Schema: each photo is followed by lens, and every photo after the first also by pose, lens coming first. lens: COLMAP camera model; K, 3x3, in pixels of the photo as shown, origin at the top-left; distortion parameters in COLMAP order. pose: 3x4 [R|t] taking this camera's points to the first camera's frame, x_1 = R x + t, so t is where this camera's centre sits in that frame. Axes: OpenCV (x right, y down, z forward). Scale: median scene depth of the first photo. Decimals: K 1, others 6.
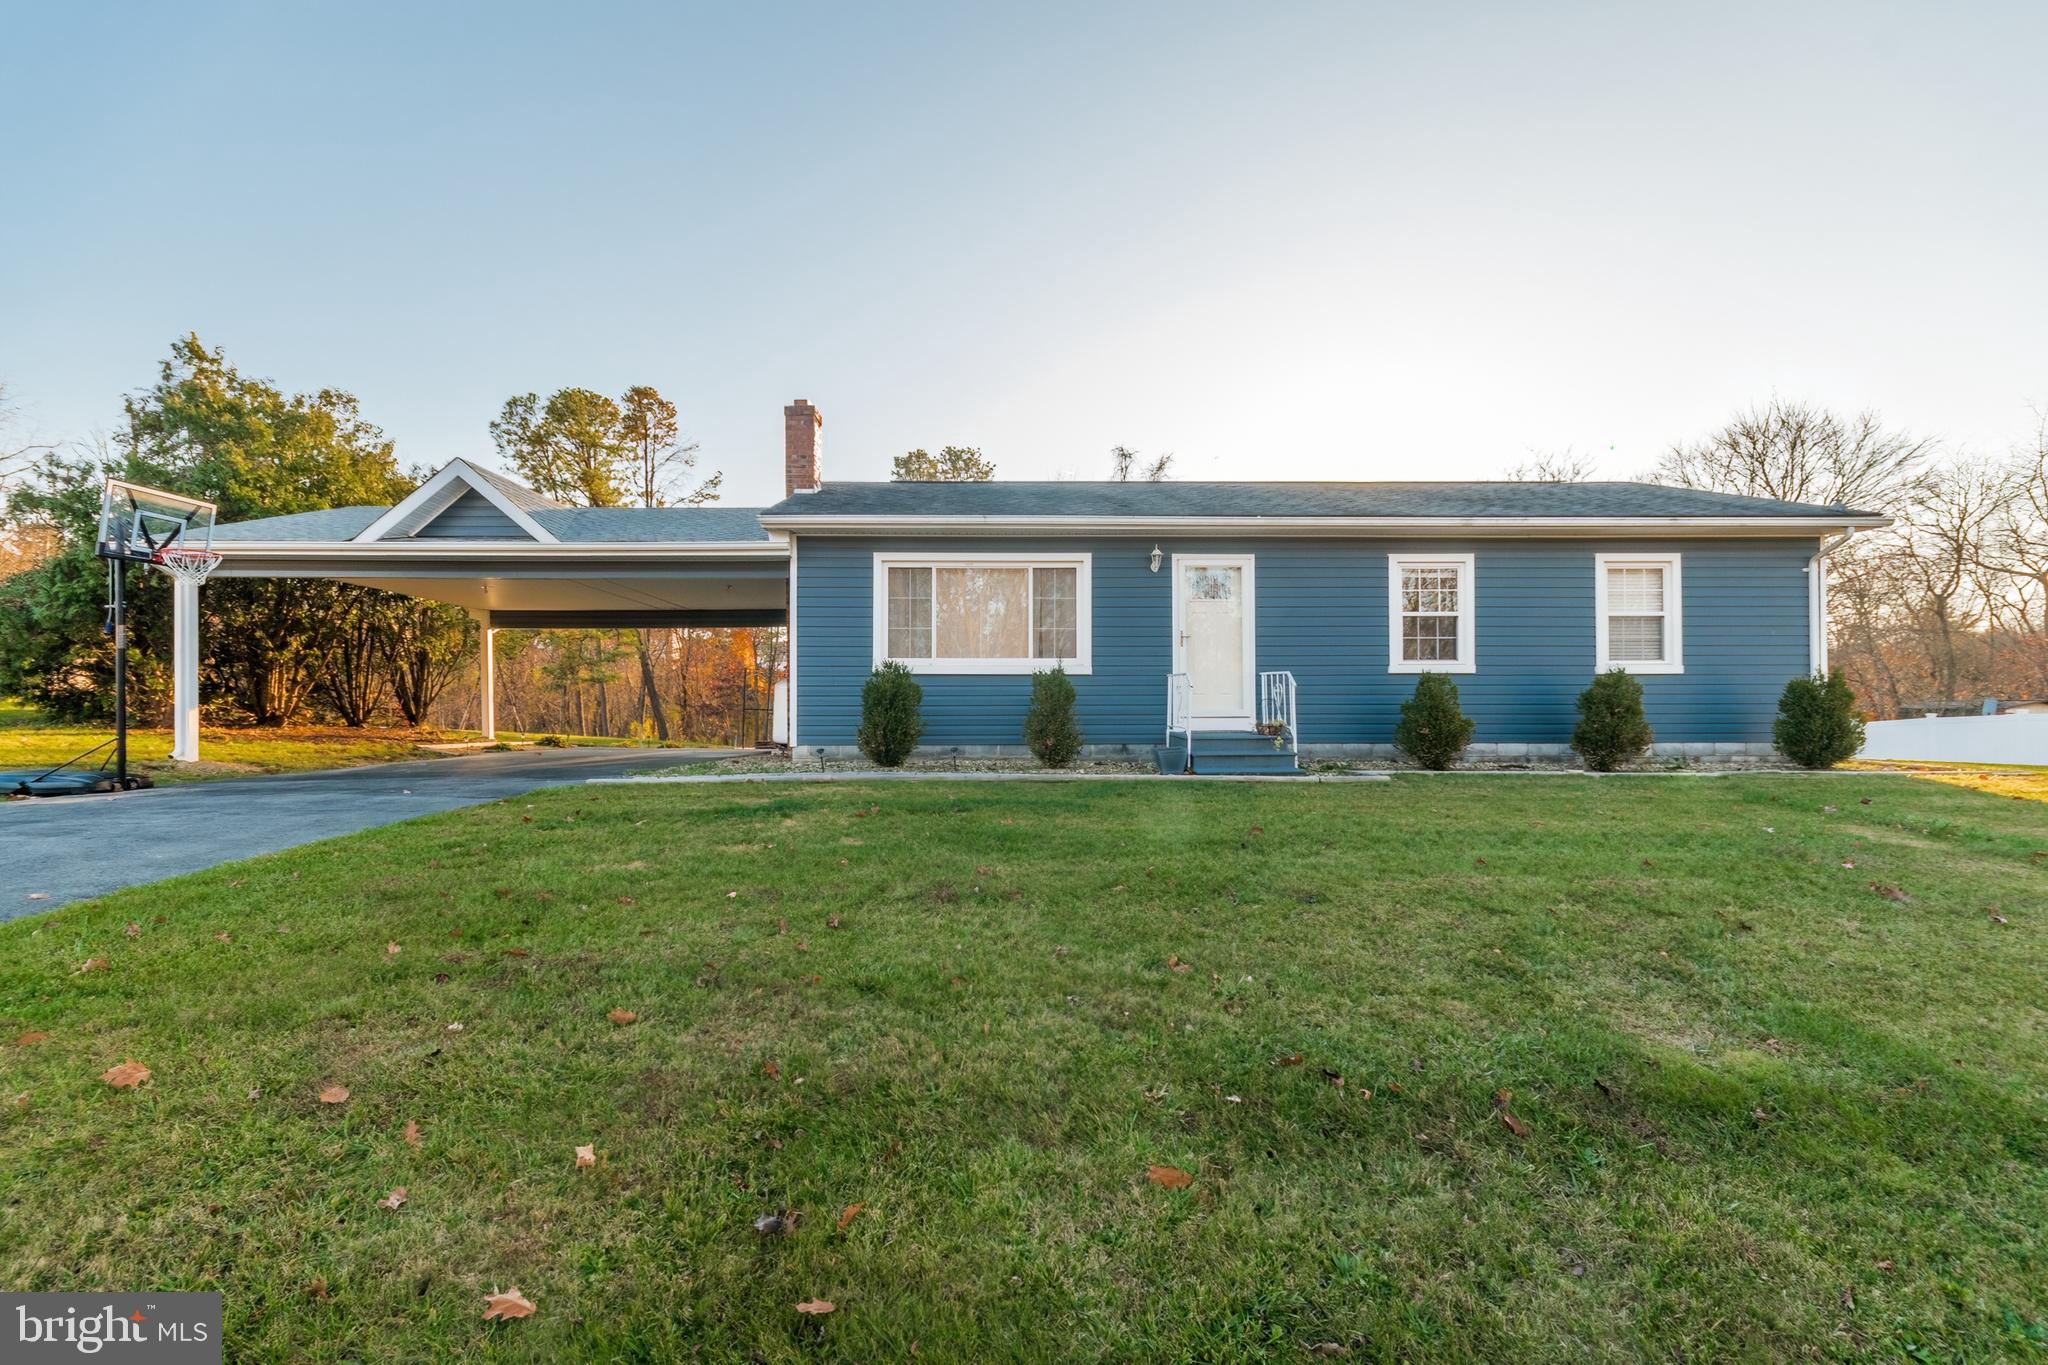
lens RADIAL K [[904.5, 0, 1024.7], [0, 904.5, 676.4], [0, 0, 1]] dist [0.003711, 0.000229]
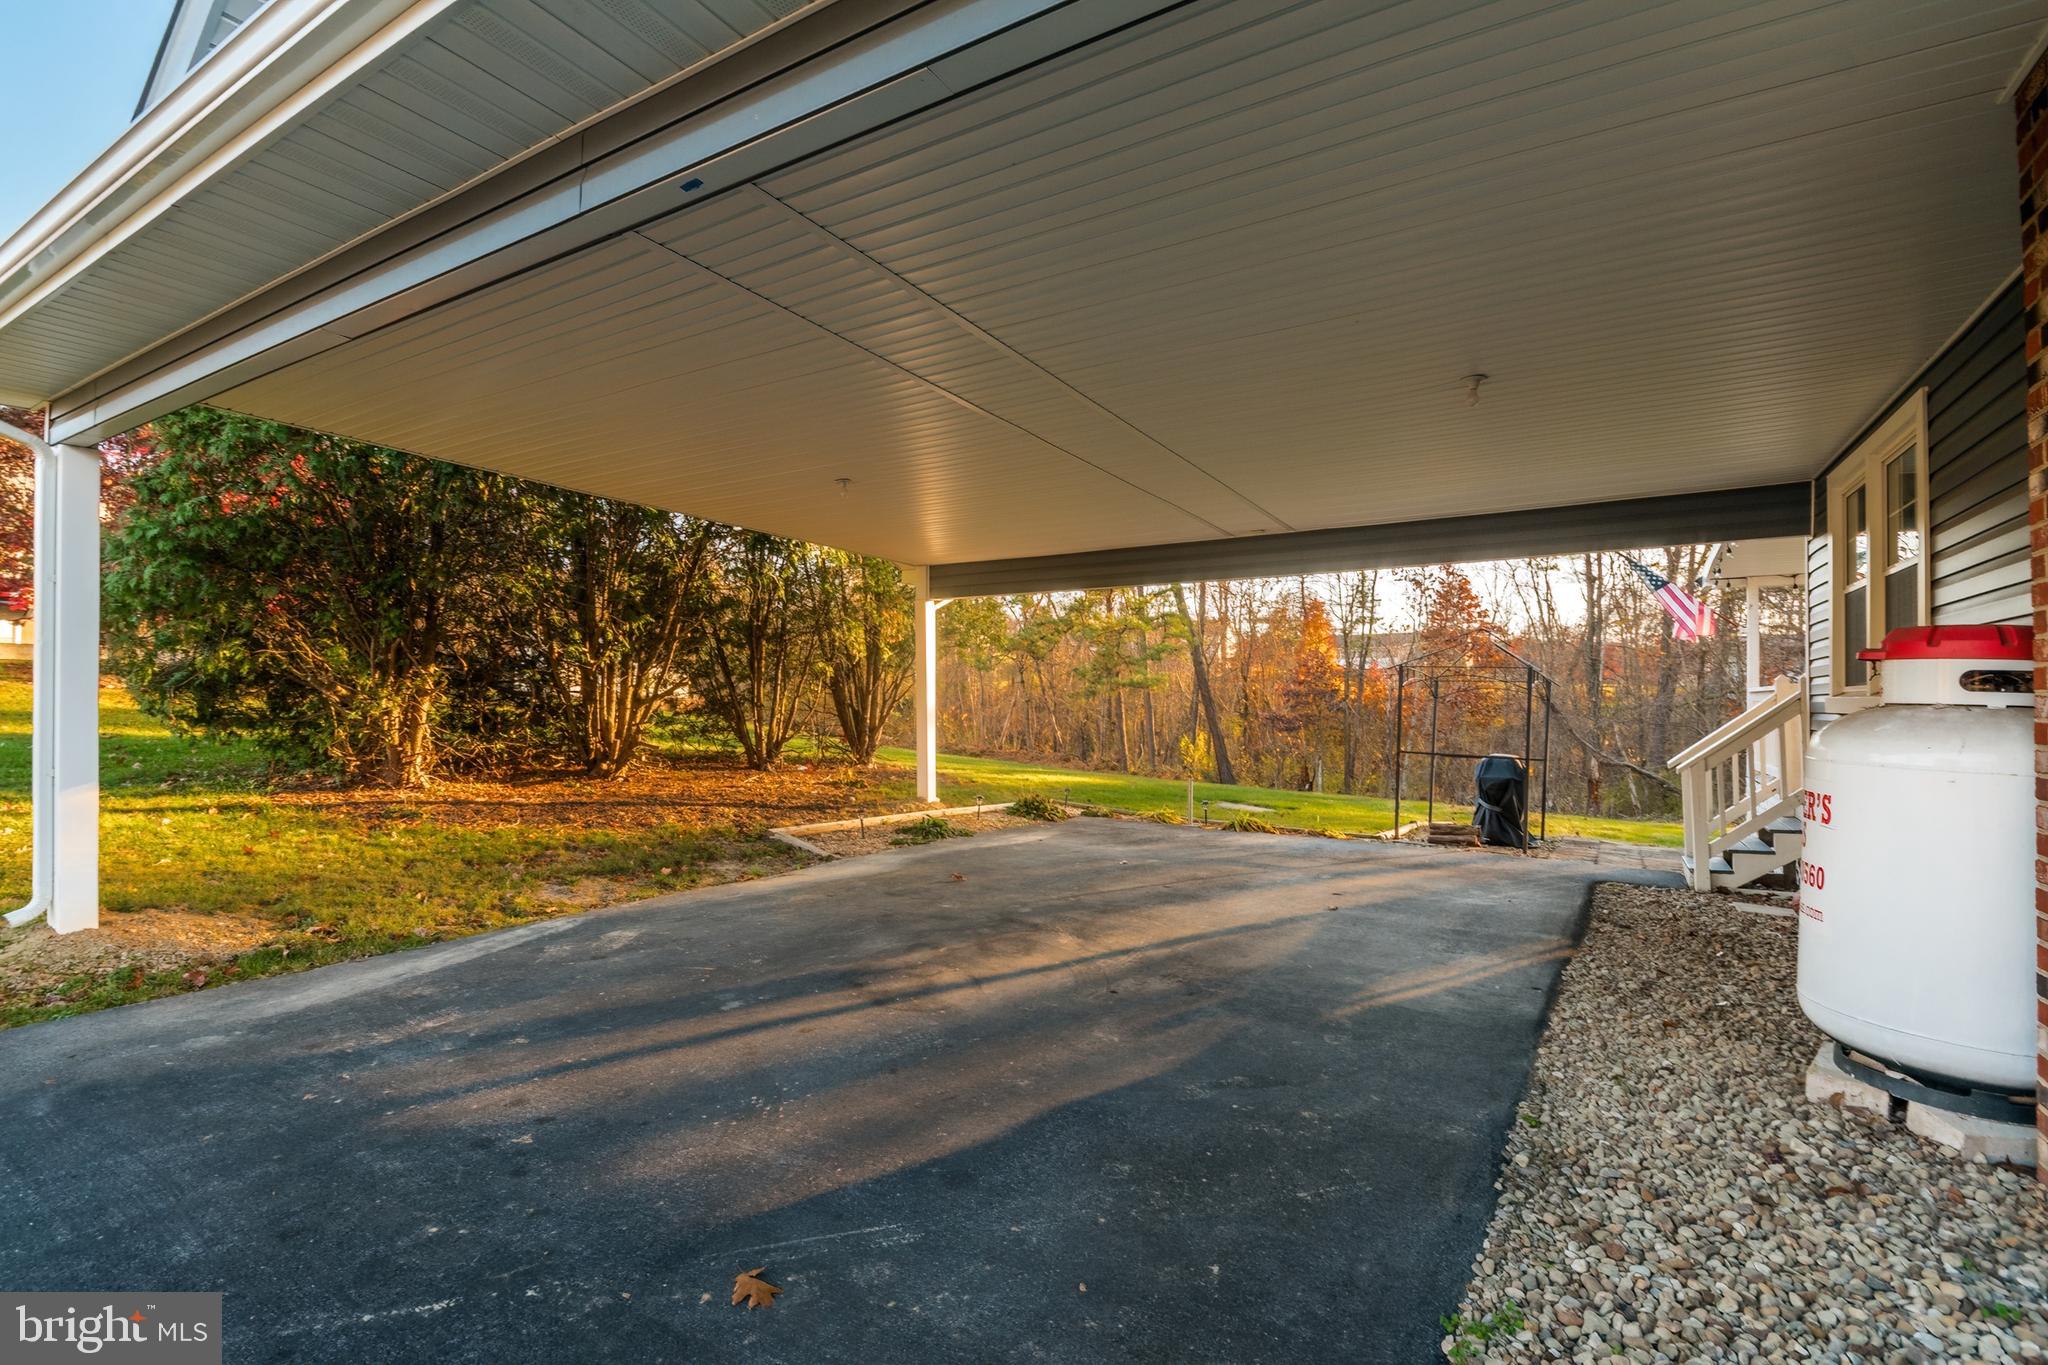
lens RADIAL K [[912.9, 0, 1017.8], [0, 912.9, 674.2], [0, 0, 1]] dist [-0.000590, -0.000059]
pose [[0.830623, -0.001966, -0.556832, -0.115530], [0.002077, 0.999998, -0.000433, -0.003456], [0.556832, -0.000797, 0.830625, 0.271024]]
